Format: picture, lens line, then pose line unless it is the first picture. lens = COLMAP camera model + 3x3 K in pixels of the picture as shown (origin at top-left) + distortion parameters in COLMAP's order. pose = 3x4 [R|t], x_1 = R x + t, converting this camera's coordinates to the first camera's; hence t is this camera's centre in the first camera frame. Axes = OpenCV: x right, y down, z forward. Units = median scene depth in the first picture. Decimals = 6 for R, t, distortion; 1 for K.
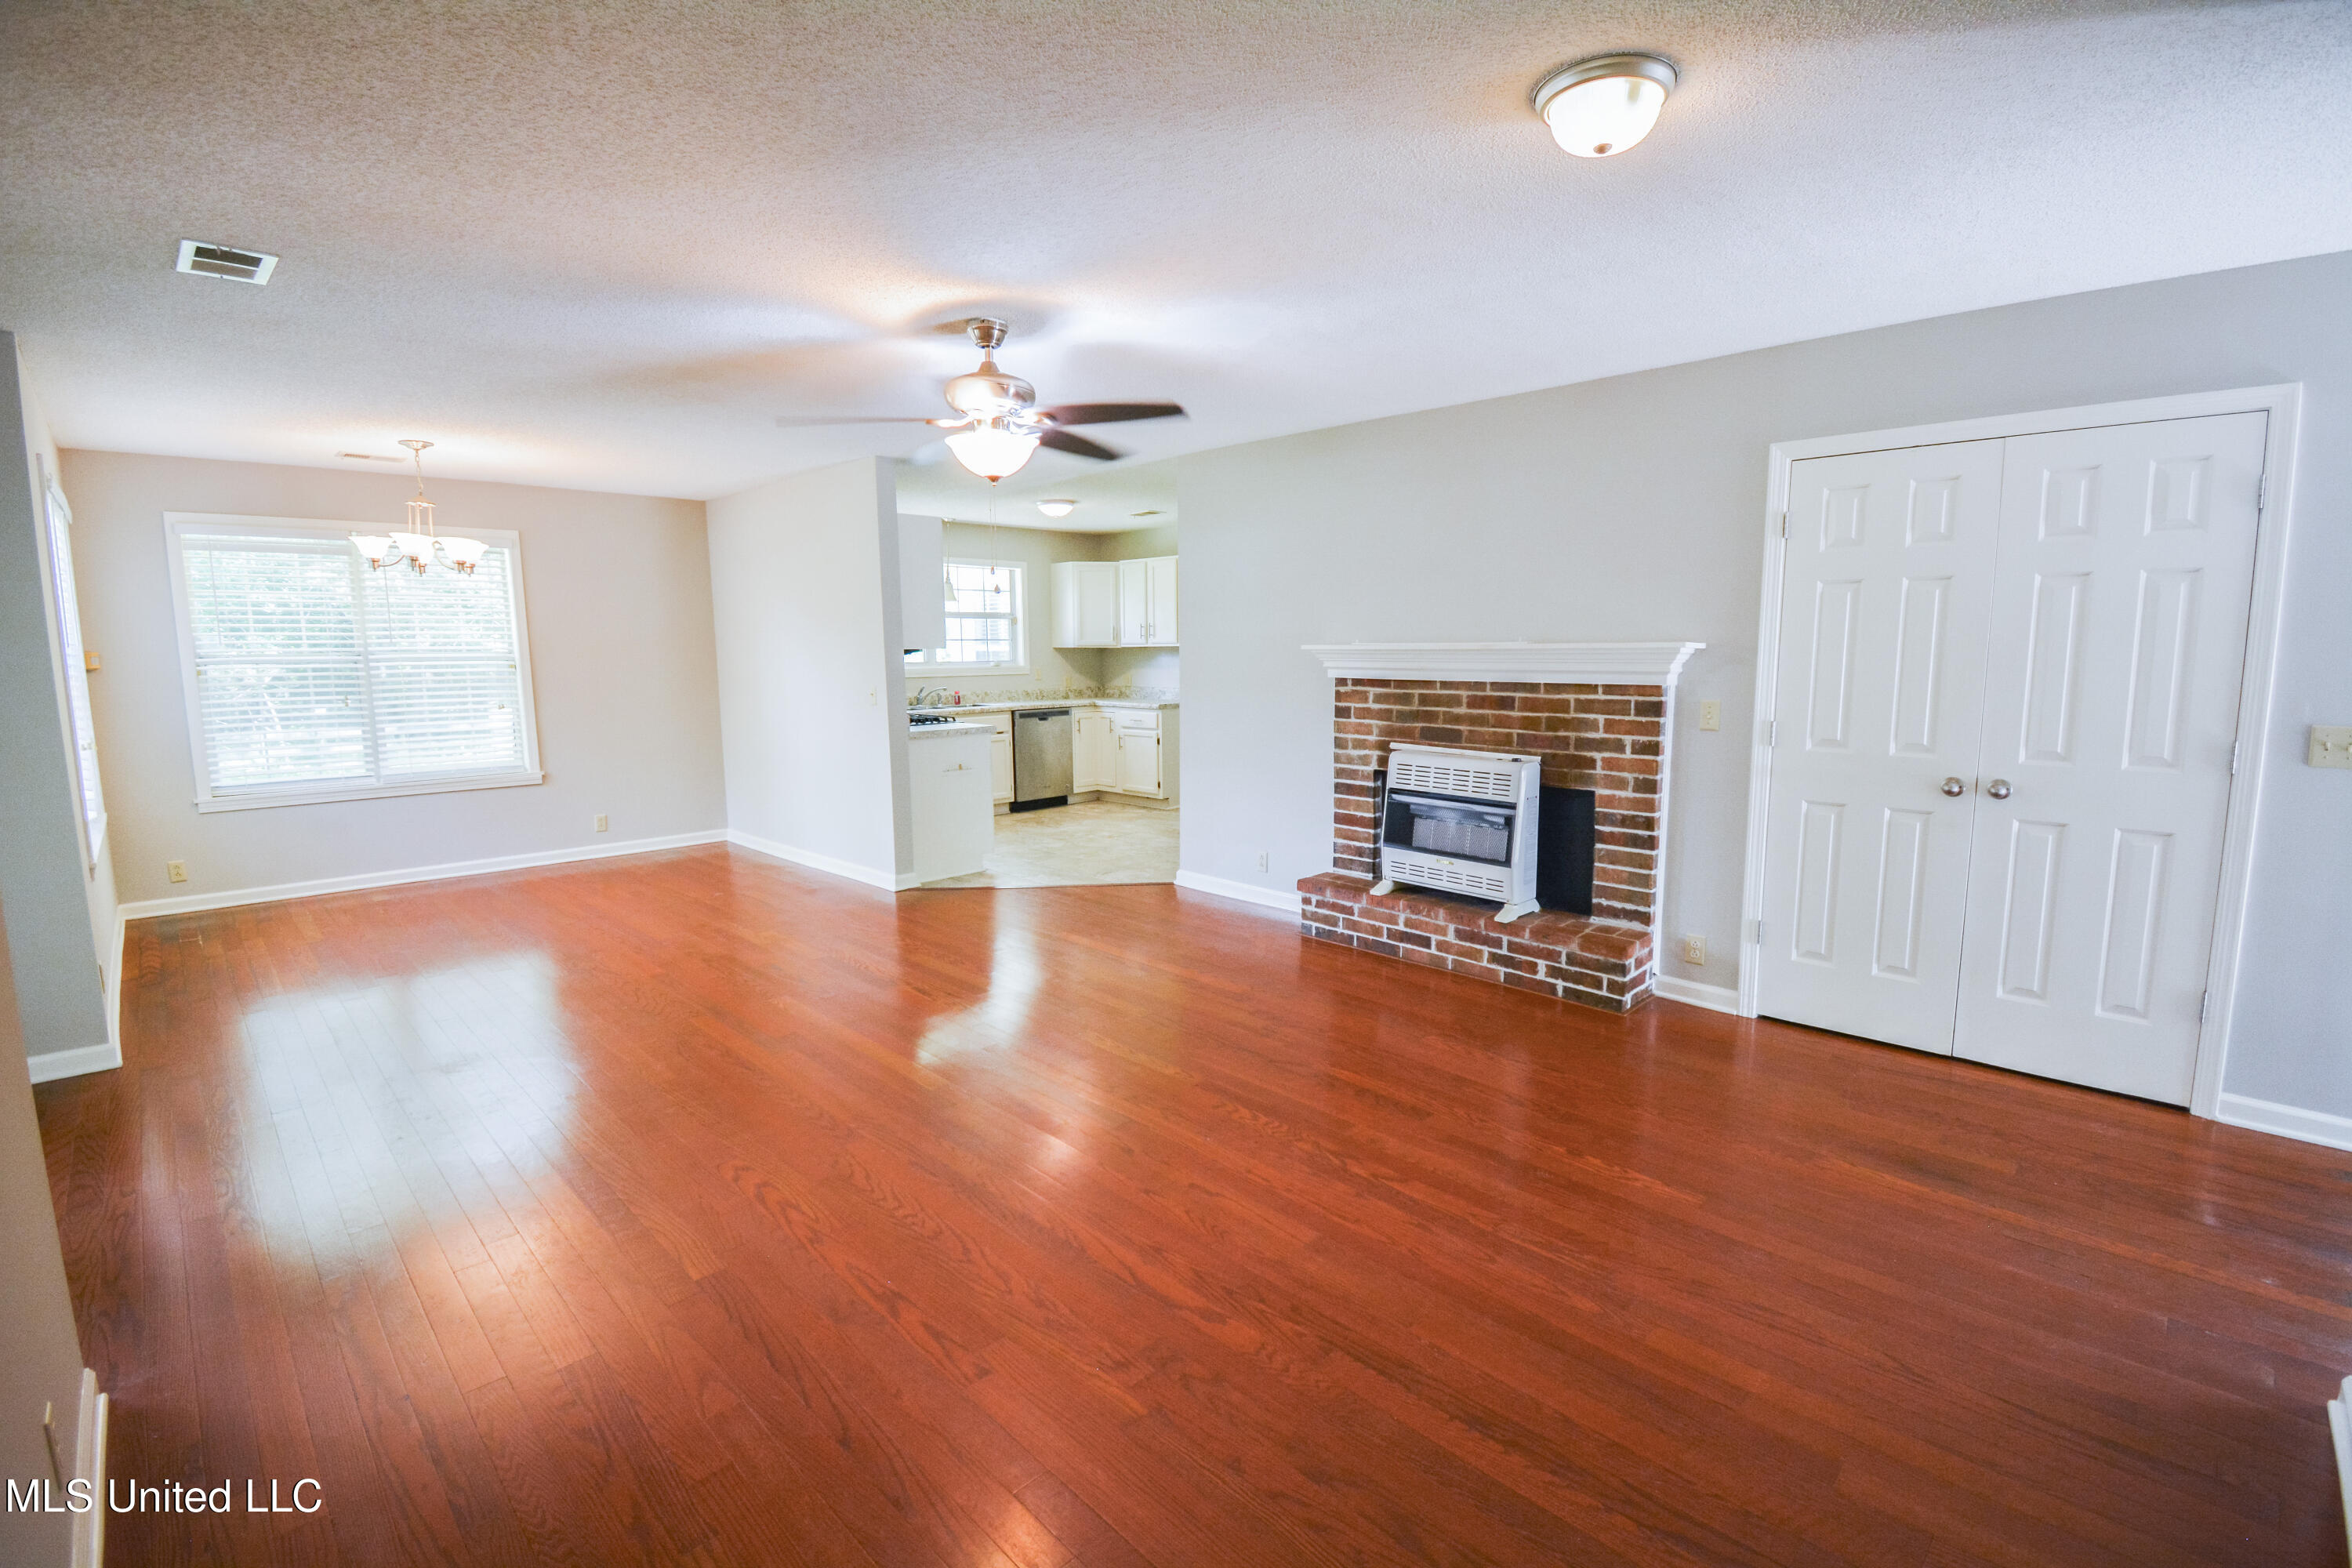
lens RADIAL K [[1045.9, 0, 1176.0], [0, 1045.9, 784.0], [0, 0, 1]] dist [0.044294, -0.040816]
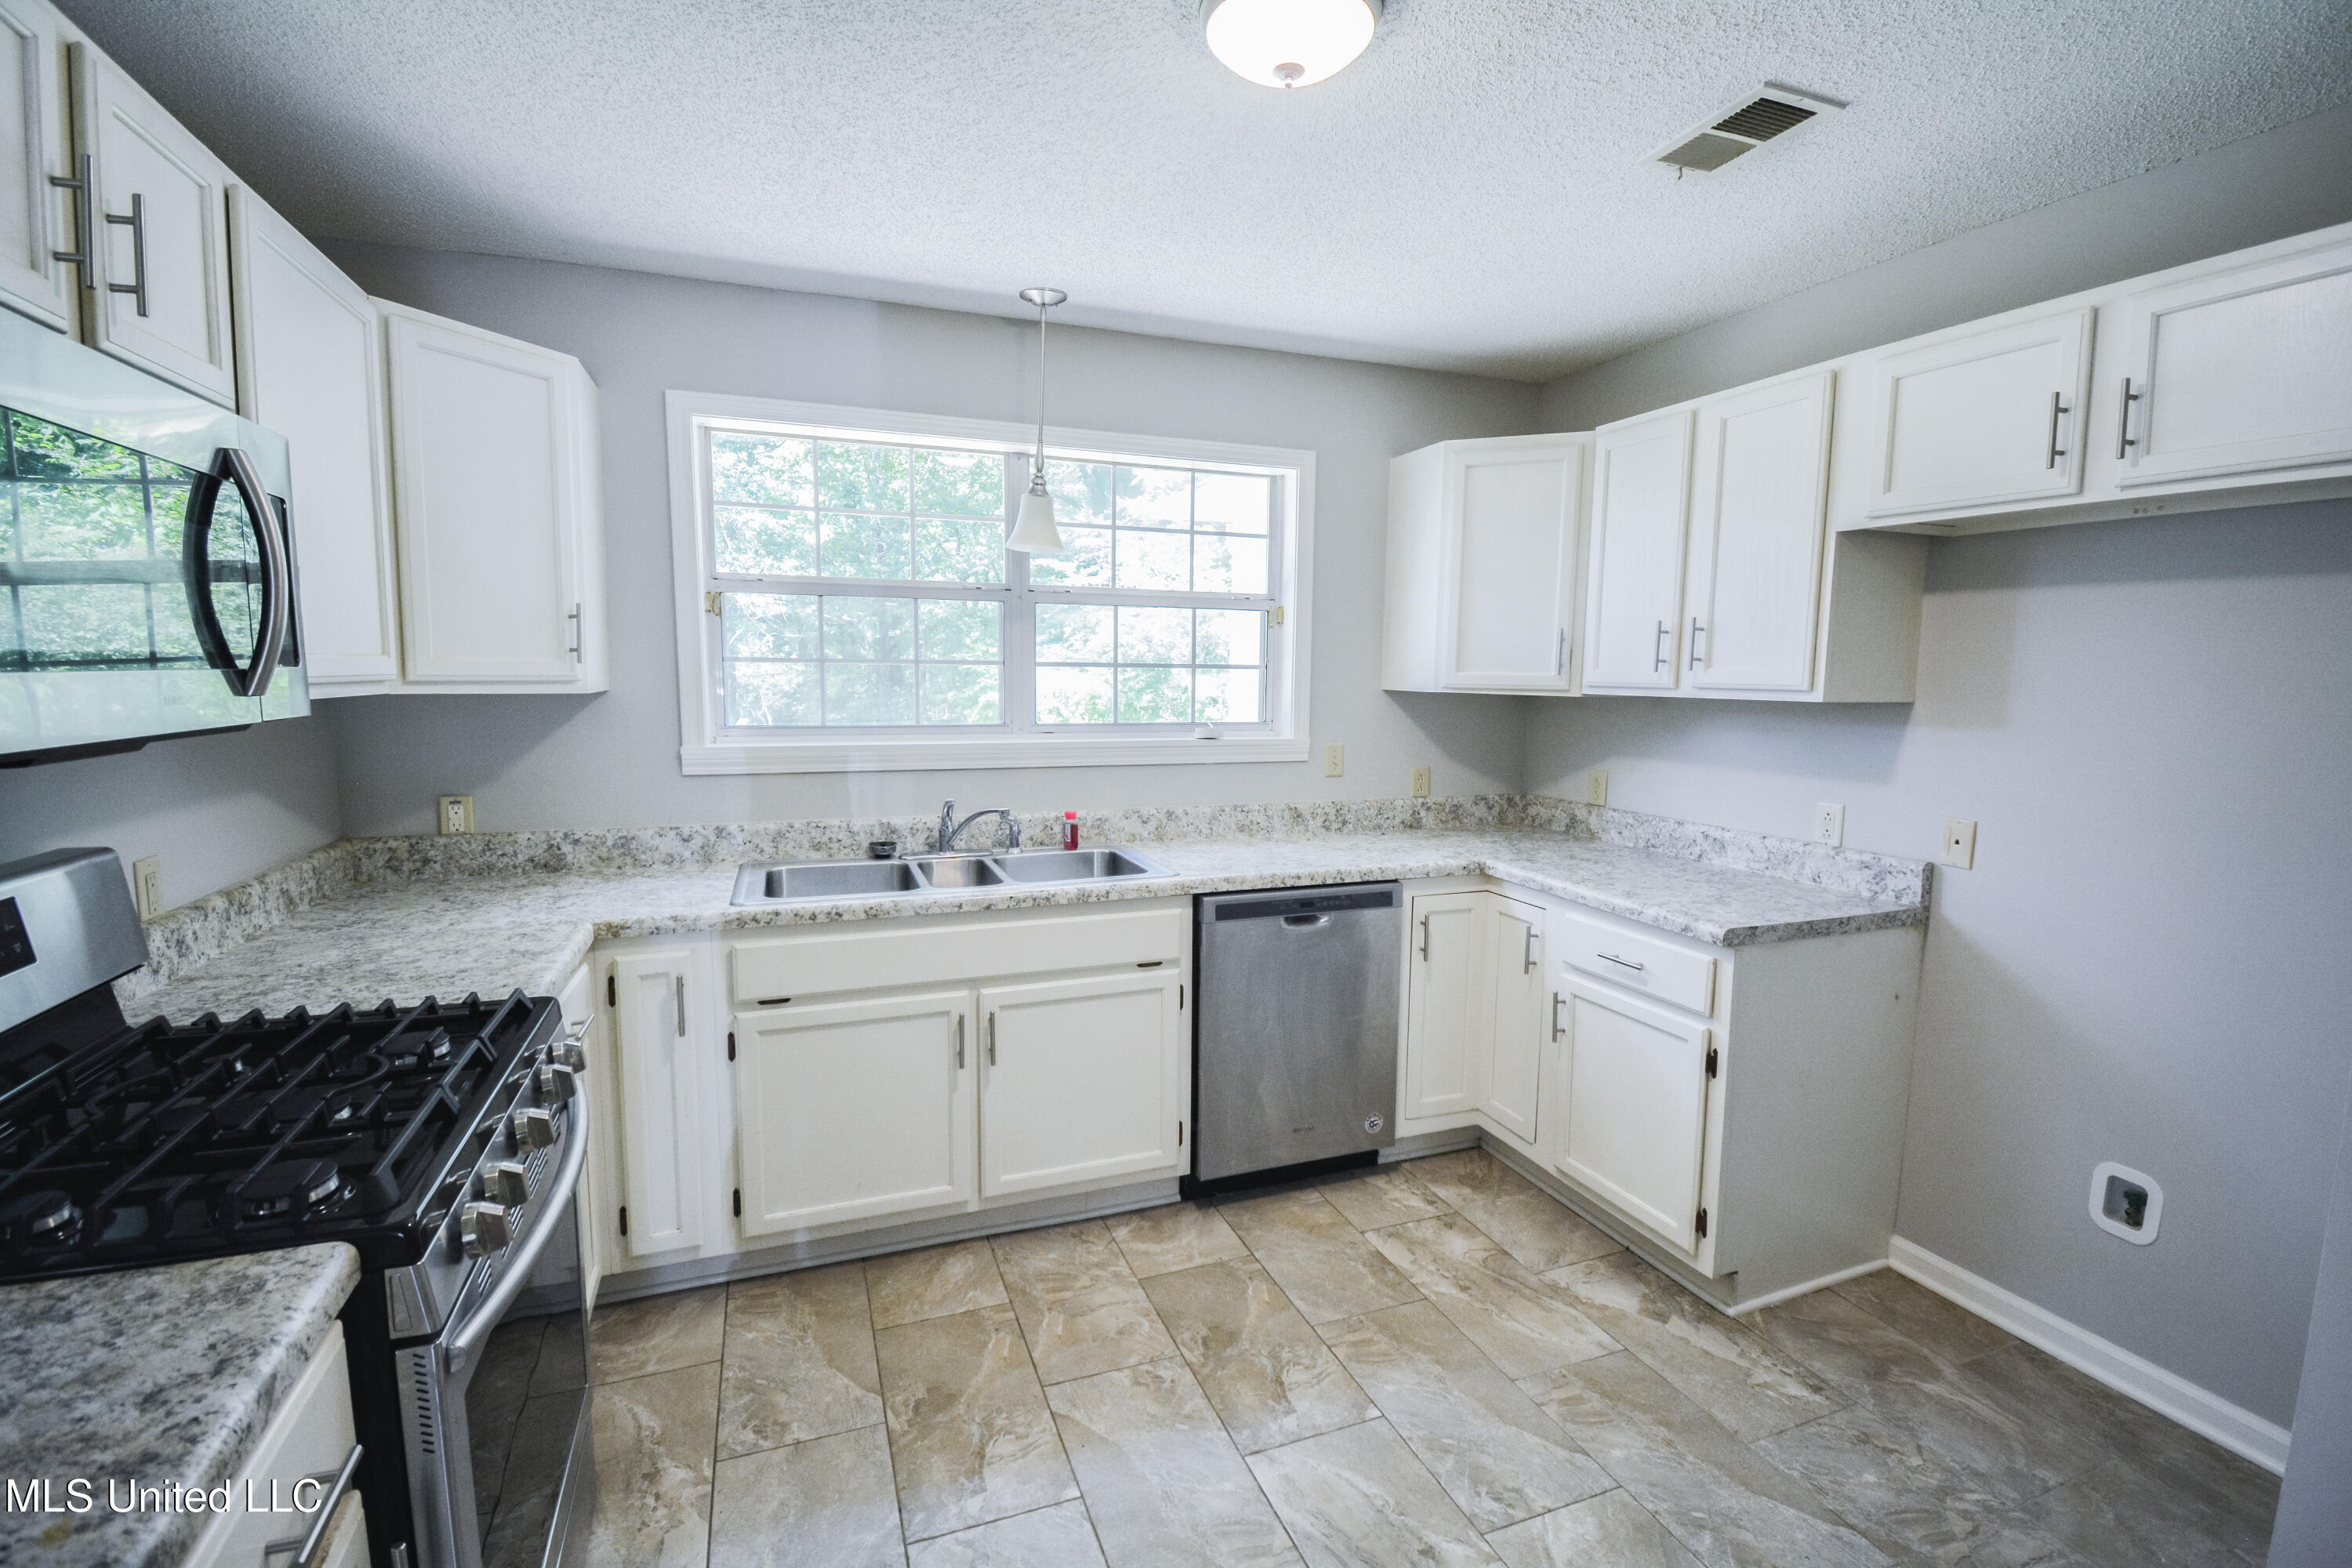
lens RADIAL K [[1045.9, 0, 1176.0], [0, 1045.9, 784.0], [0, 0, 1]] dist [0.044294, -0.040816]
pose [[0.915033, 0.064878, -0.398128, -0.037142], [-0.073874, 0.997241, -0.007280, -0.093281], [0.396557, 0.036073, 0.917301, 0.662990]]
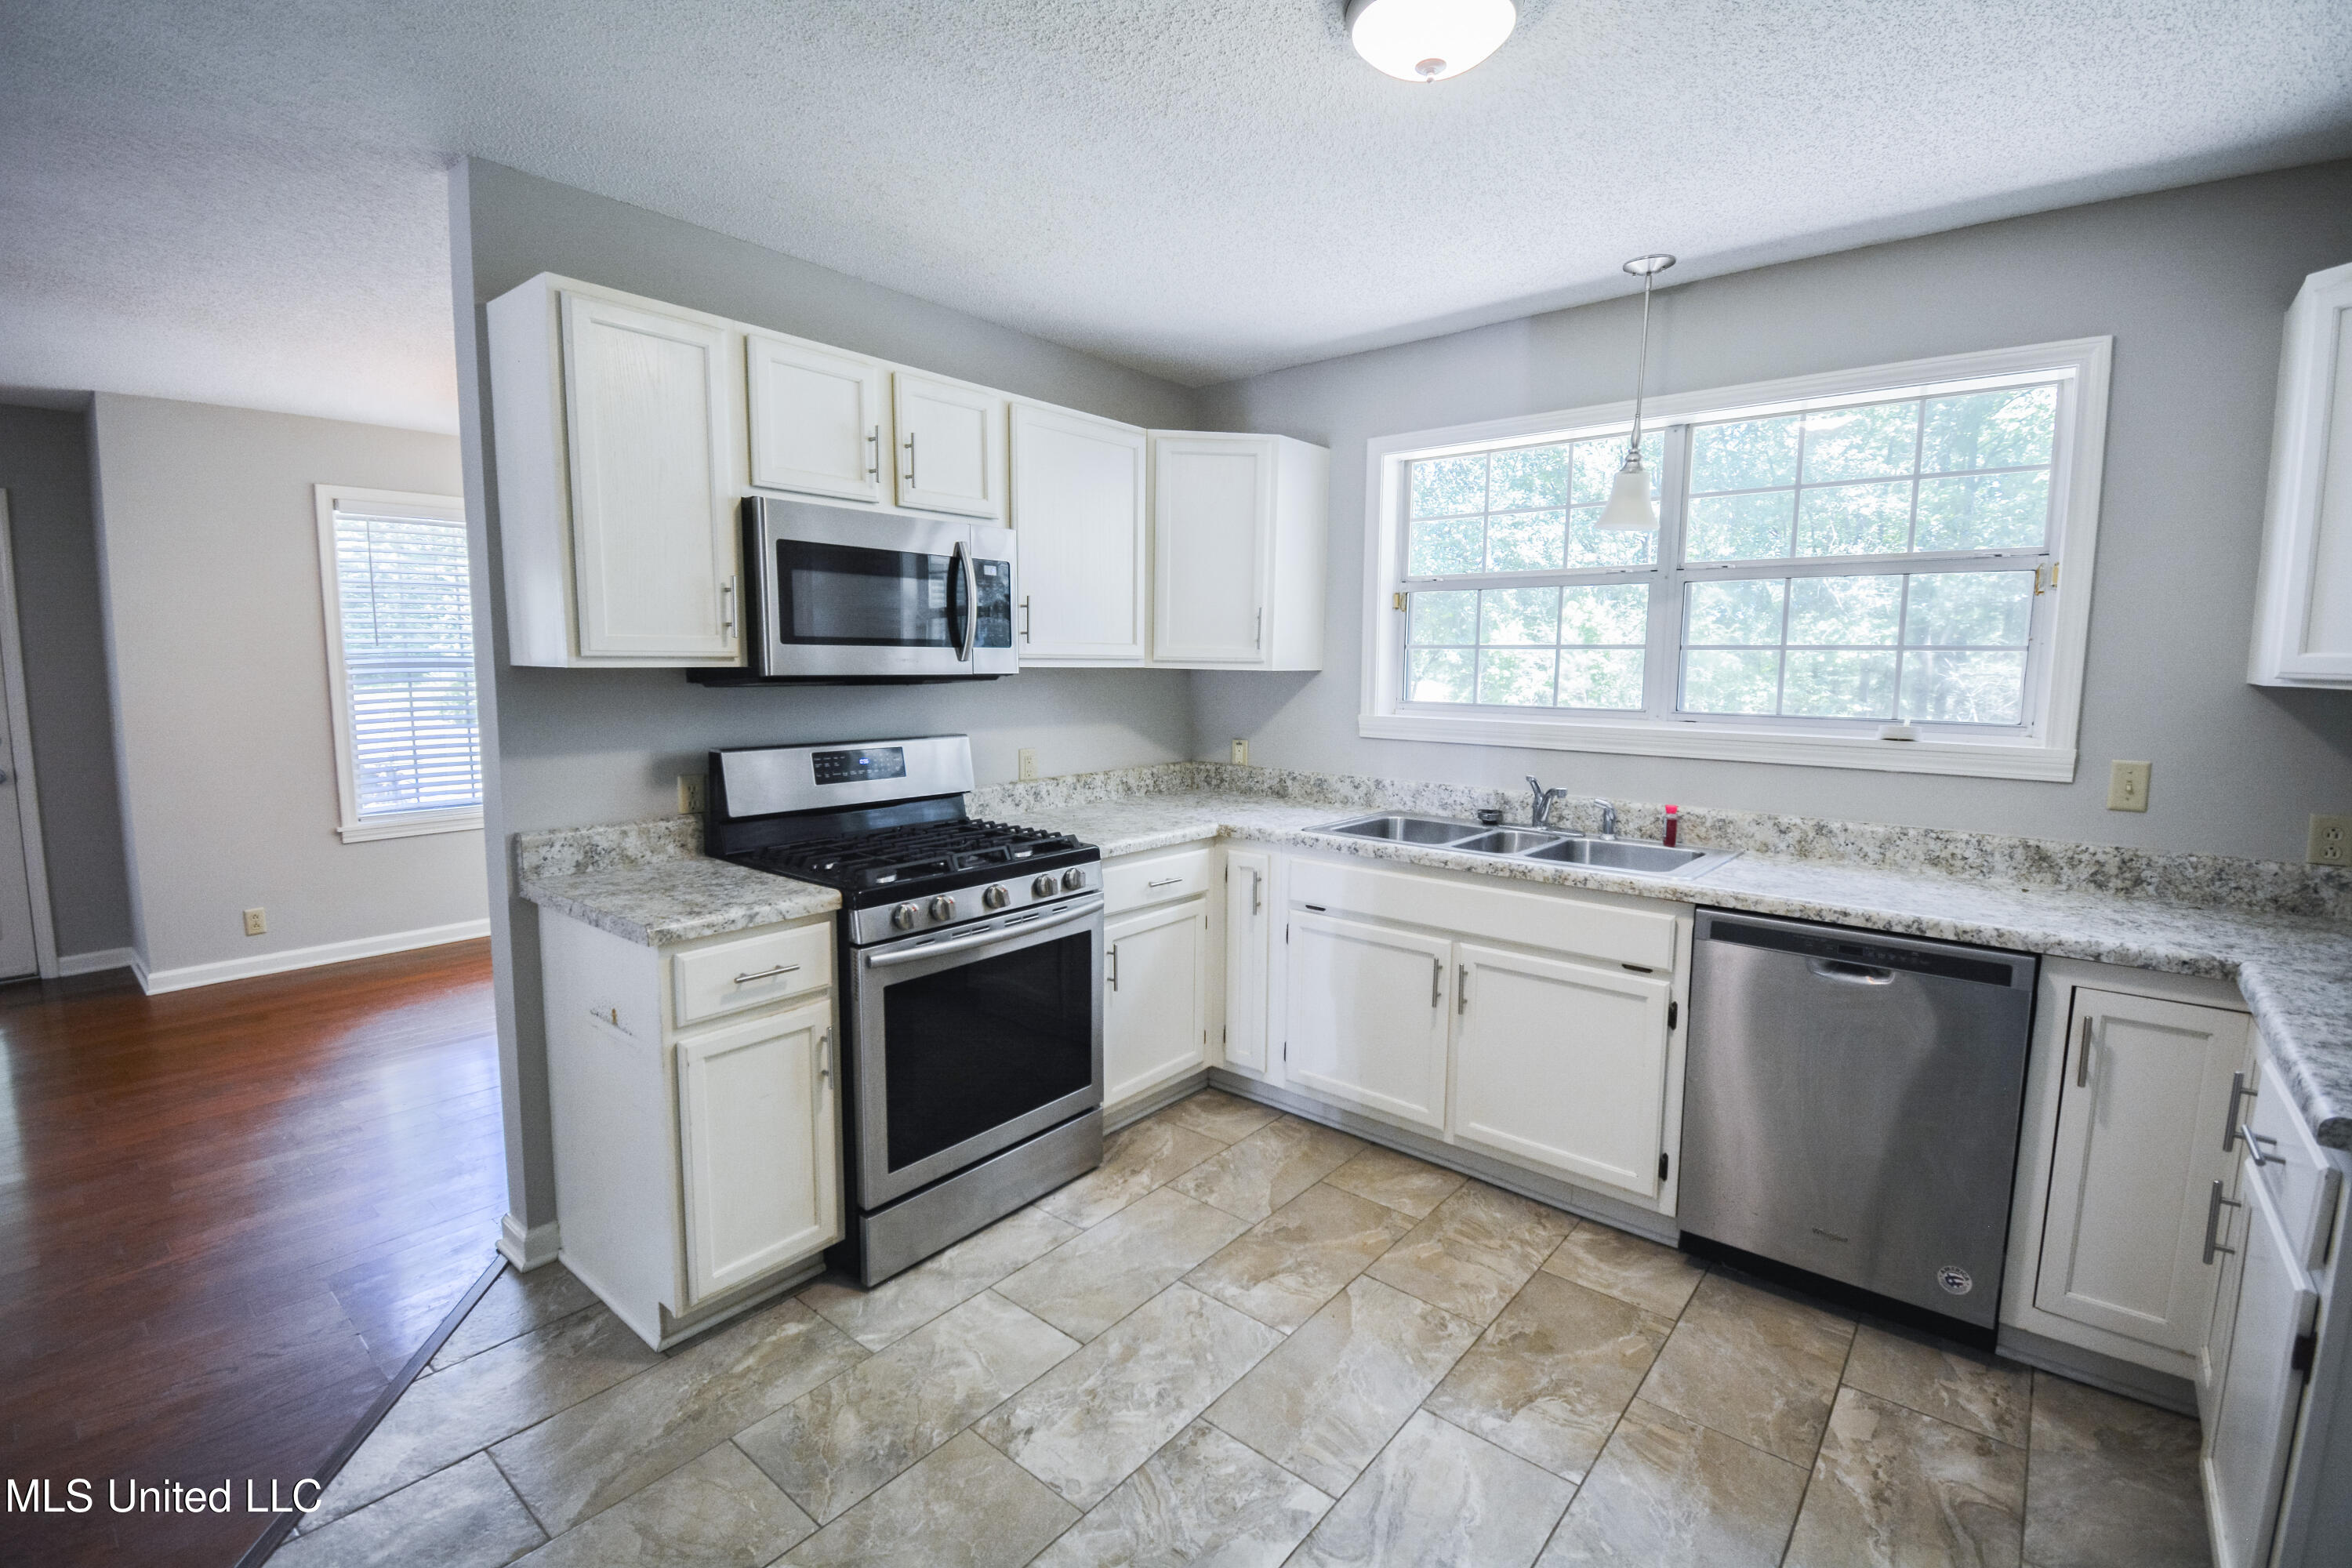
lens RADIAL K [[1057.8, 0, 1176.0], [0, 1057.8, 784.0], [0, 0, 1]] dist [0.029549, -0.027493]
pose [[0.093587, 0.139498, -0.985790, 0.095422], [-0.134772, 0.982797, 0.126280, -0.110750], [0.986447, 0.121039, 0.110777, 0.775706]]
